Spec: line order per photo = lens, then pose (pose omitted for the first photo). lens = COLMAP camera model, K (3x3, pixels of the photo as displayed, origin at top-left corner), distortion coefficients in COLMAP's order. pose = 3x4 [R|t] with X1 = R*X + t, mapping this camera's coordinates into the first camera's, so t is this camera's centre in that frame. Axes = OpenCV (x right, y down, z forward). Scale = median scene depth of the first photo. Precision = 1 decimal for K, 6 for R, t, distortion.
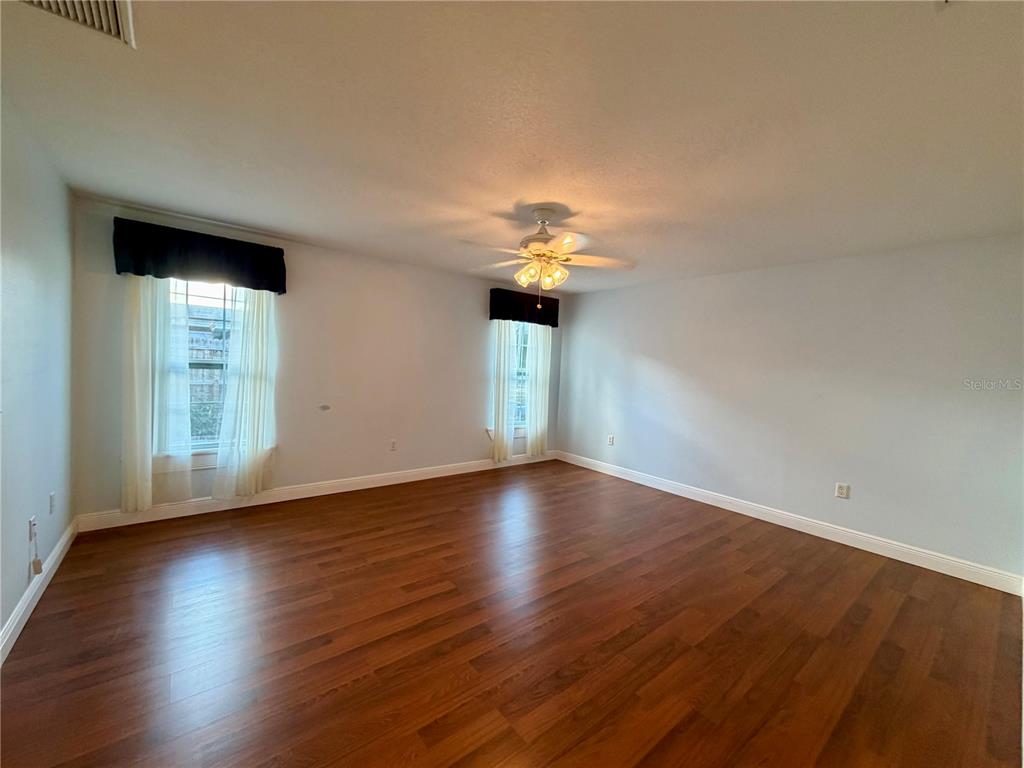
lens RADIAL K [[408.3, 0, 512.0], [0, 408.3, 384.0], [0, 0, 1]] dist [-0.000417, -0.000314]
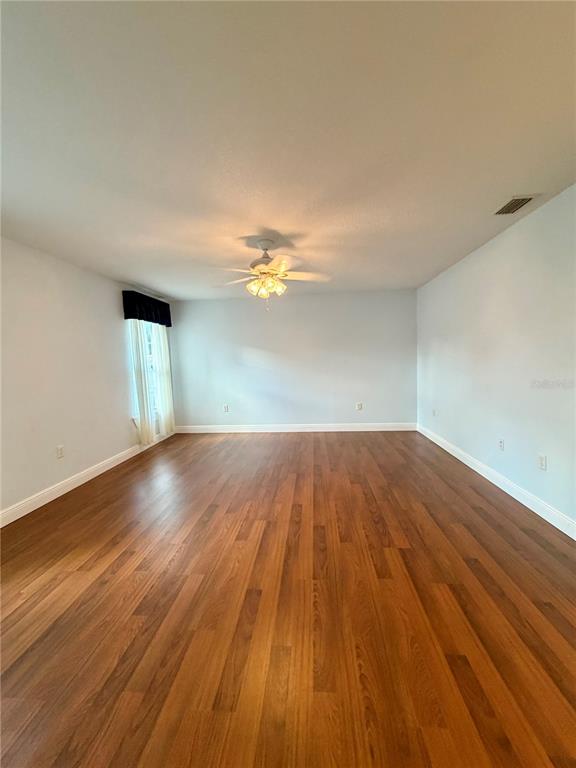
lens RADIAL K [[306.3, 0, 287.3], [0, 306.3, 381.2], [0, 0, 1]] dist [-0.000417, -0.000314]
pose [[0.687627, -0.119843, 0.716105, -0.525323], [0.099408, 0.992535, 0.070650, -0.010362], [-0.719226, 0.022605, 0.694408, 0.176987]]
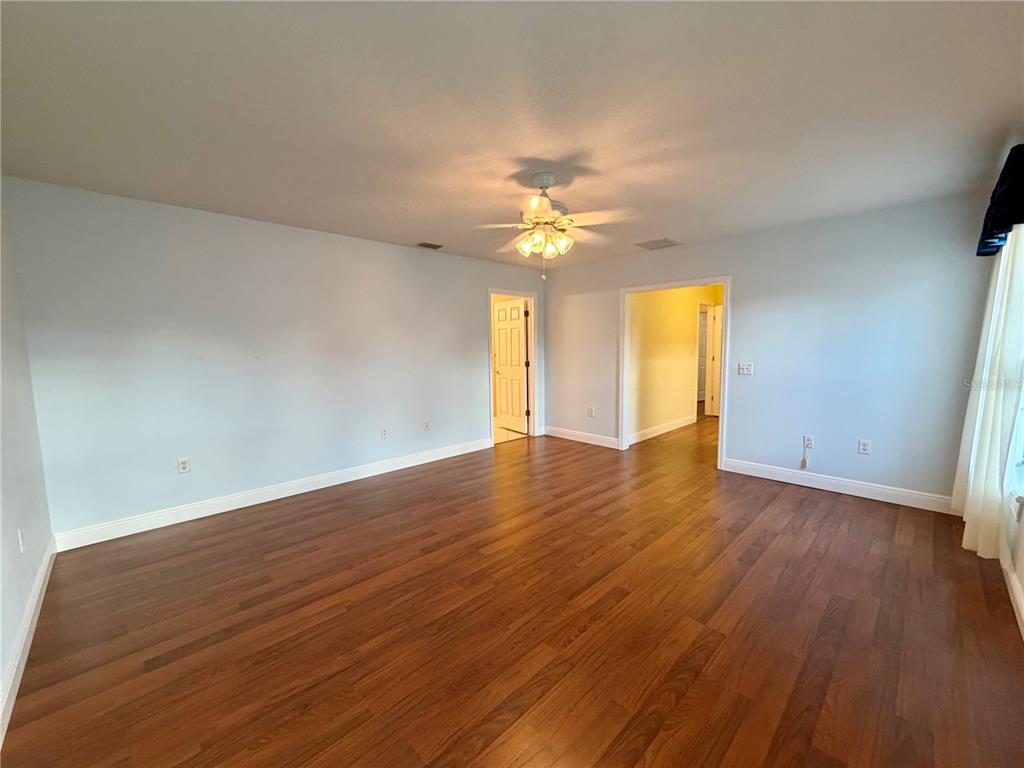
lens RADIAL K [[408.3, 0, 512.0], [0, 408.3, 384.0], [0, 0, 1]] dist [-0.000417, -0.000314]
pose [[-0.994766, -0.025023, -0.099066, 0.179850], [-0.039016, 0.989105, 0.141945, -0.058902], [0.094435, 0.145067, -0.984905, 1.541886]]
